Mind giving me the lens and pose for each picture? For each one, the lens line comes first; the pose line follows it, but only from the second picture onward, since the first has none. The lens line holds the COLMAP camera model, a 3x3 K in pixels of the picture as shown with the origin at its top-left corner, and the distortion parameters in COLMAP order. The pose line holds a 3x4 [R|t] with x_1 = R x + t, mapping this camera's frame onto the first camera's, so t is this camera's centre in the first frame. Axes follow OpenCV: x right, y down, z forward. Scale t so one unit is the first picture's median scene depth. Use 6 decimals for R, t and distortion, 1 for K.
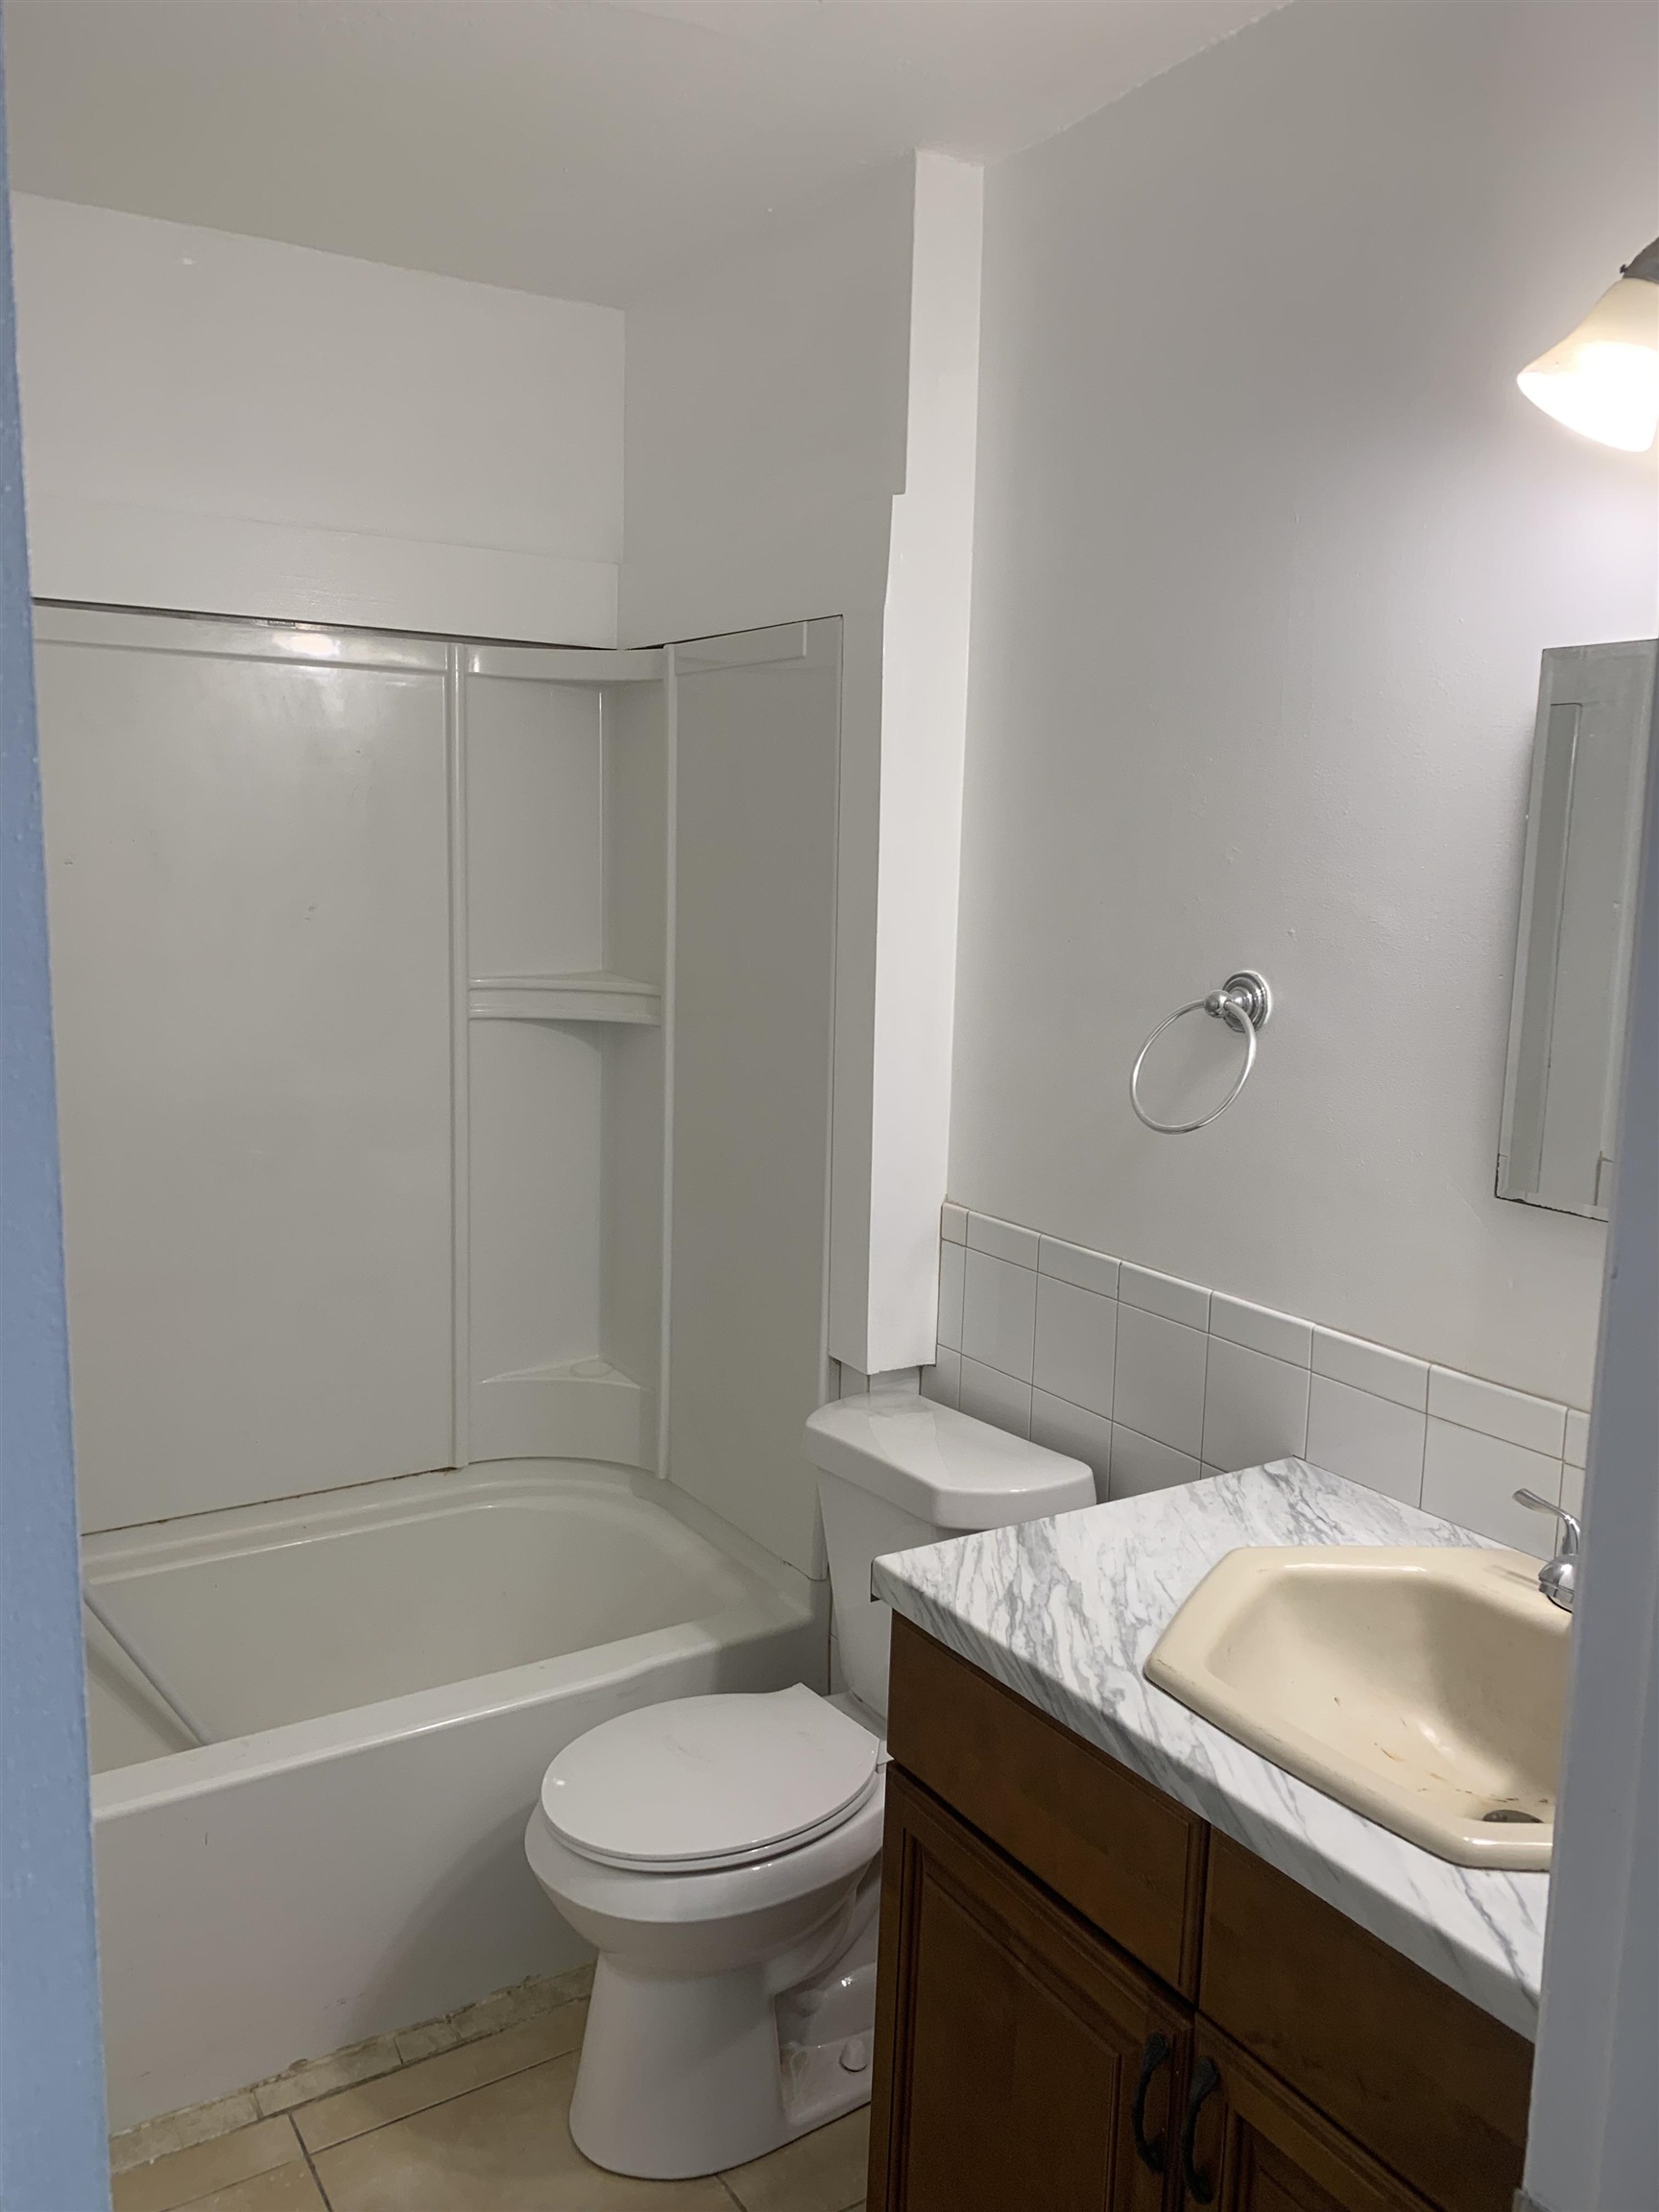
lens RADIAL K [[1696.4, 0, 817.2], [0, 1696.4, 1107.6], [0, 0, 1]] dist [0.027378, -0.014745]
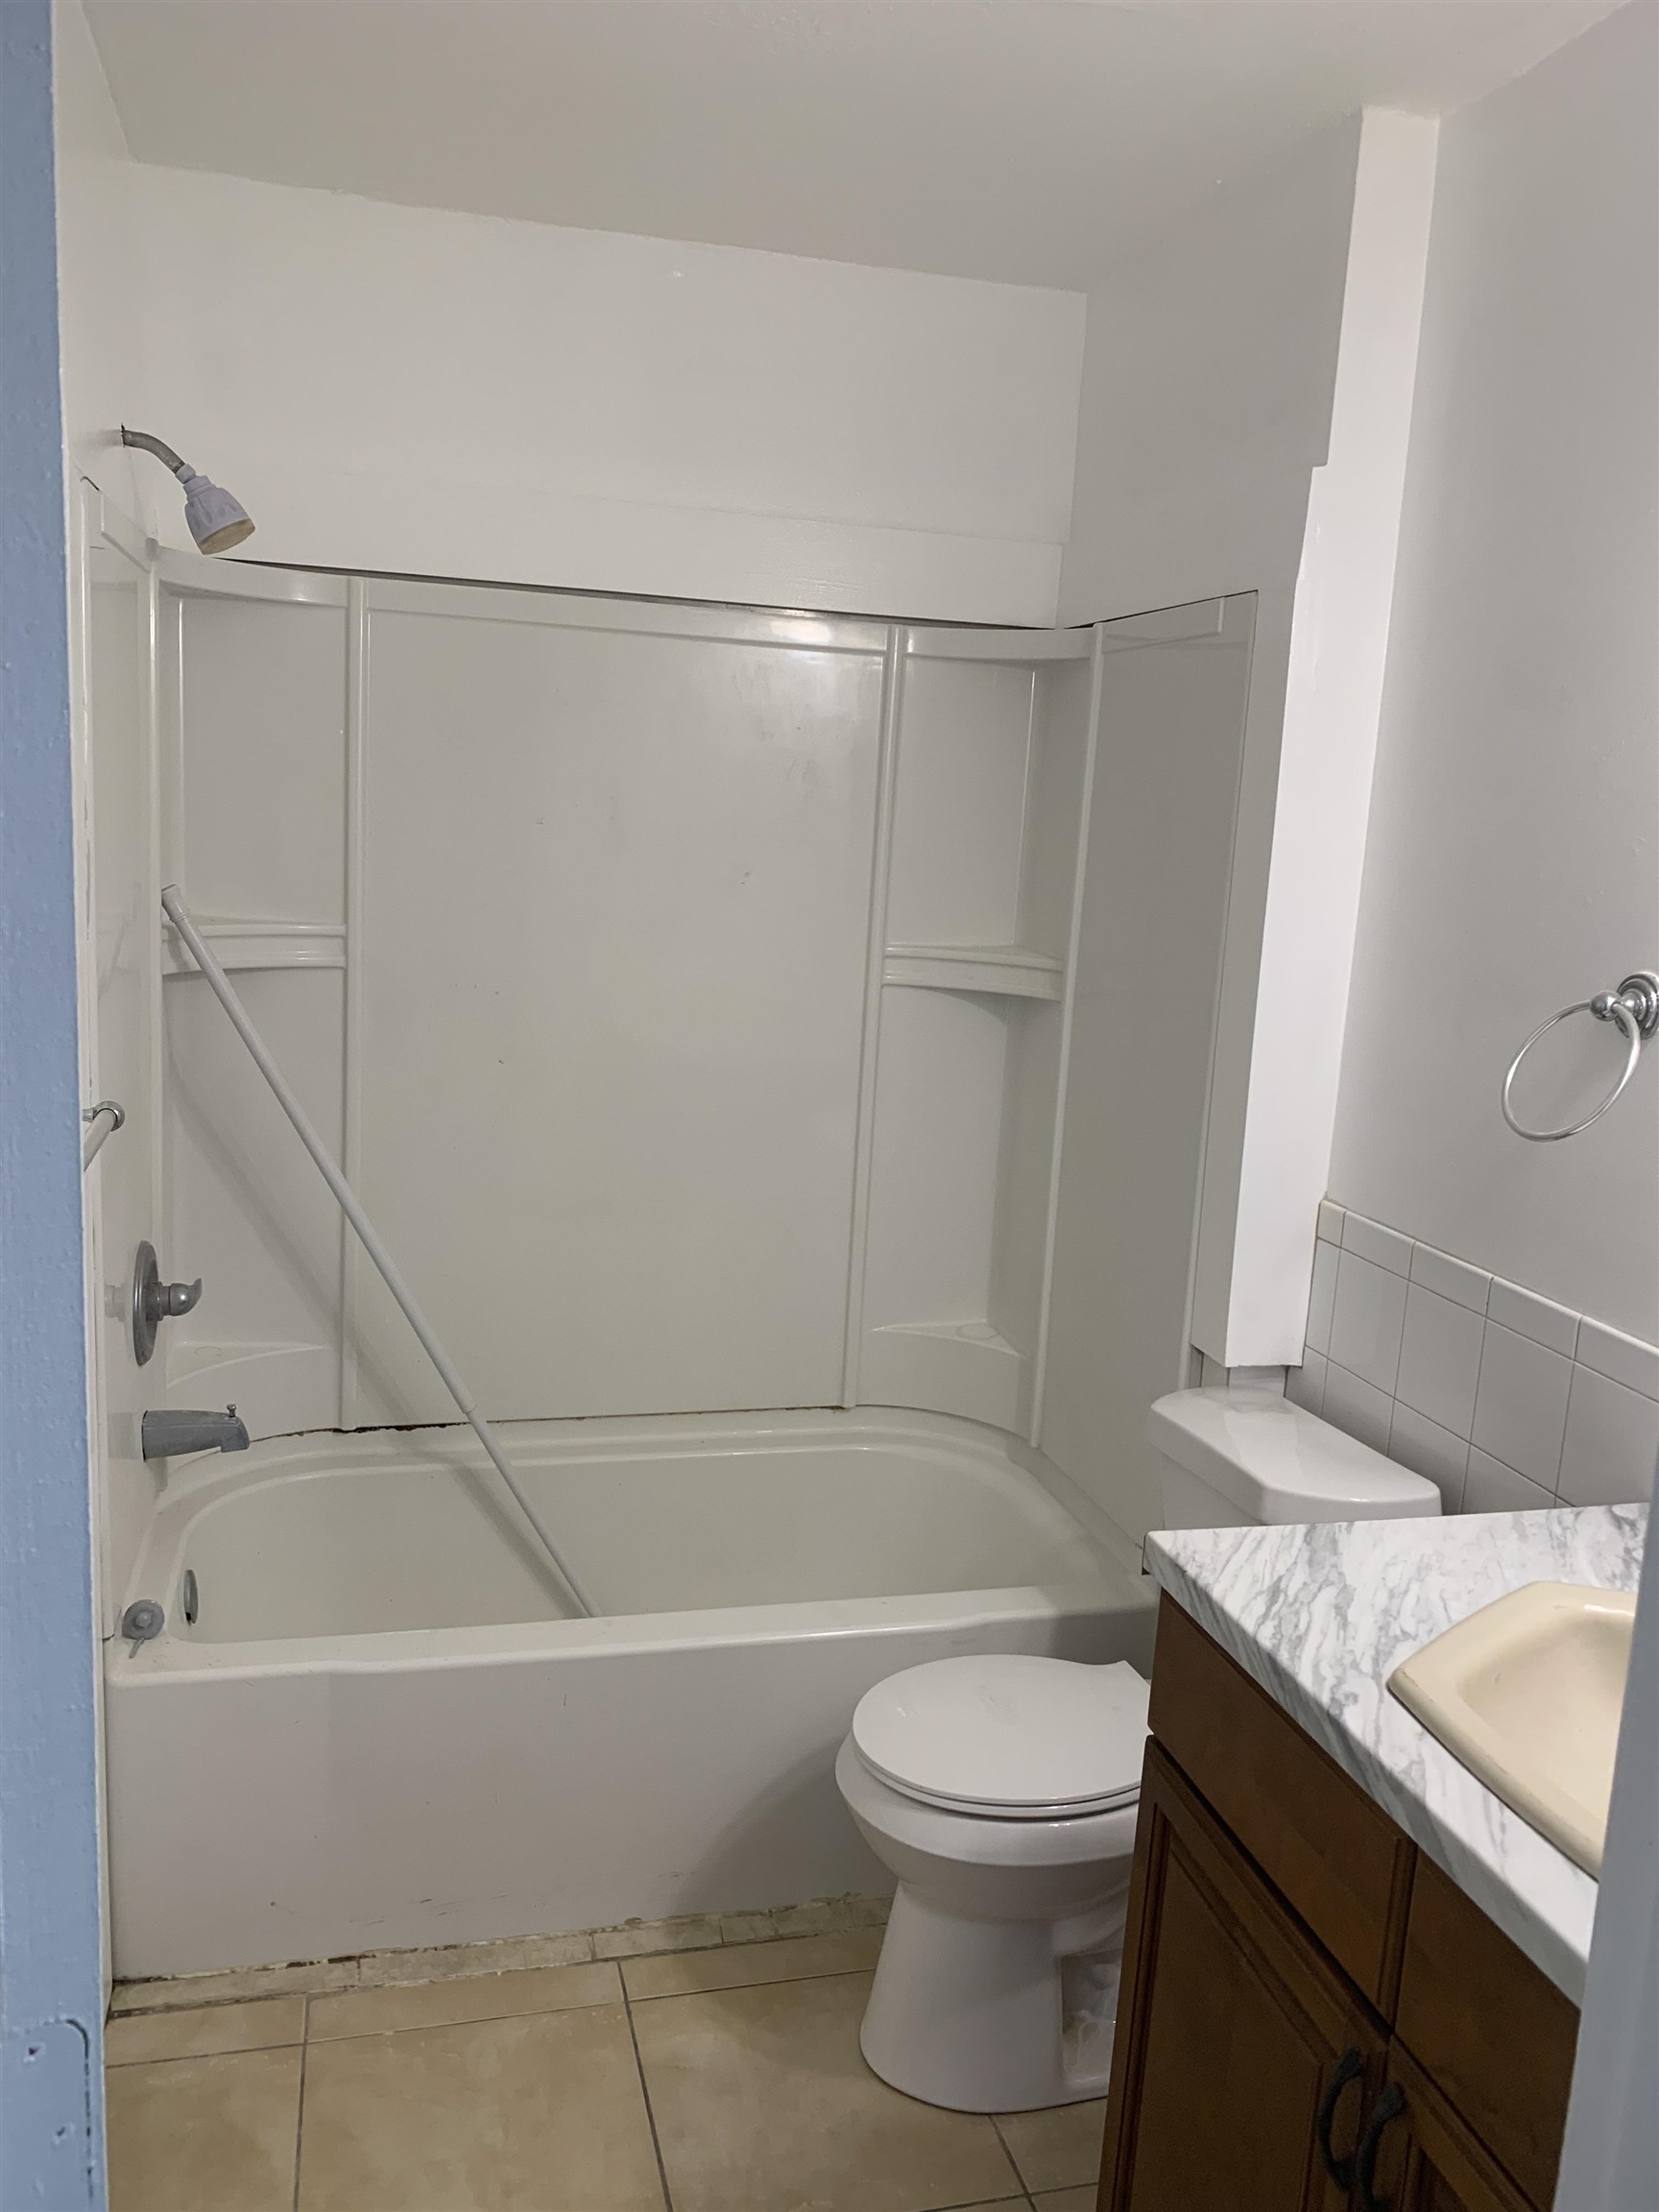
lens RADIAL K [[1694.0, 0, 826.3], [0, 1694.0, 1108.7], [0, 0, 1]] dist [0.046729, -0.046950]
pose [[0.951696, 0.079823, -0.296484, 0.102087], [-0.077775, 0.996795, 0.018714, 0.009780], [0.297027, 0.005249, 0.954855, -0.012973]]
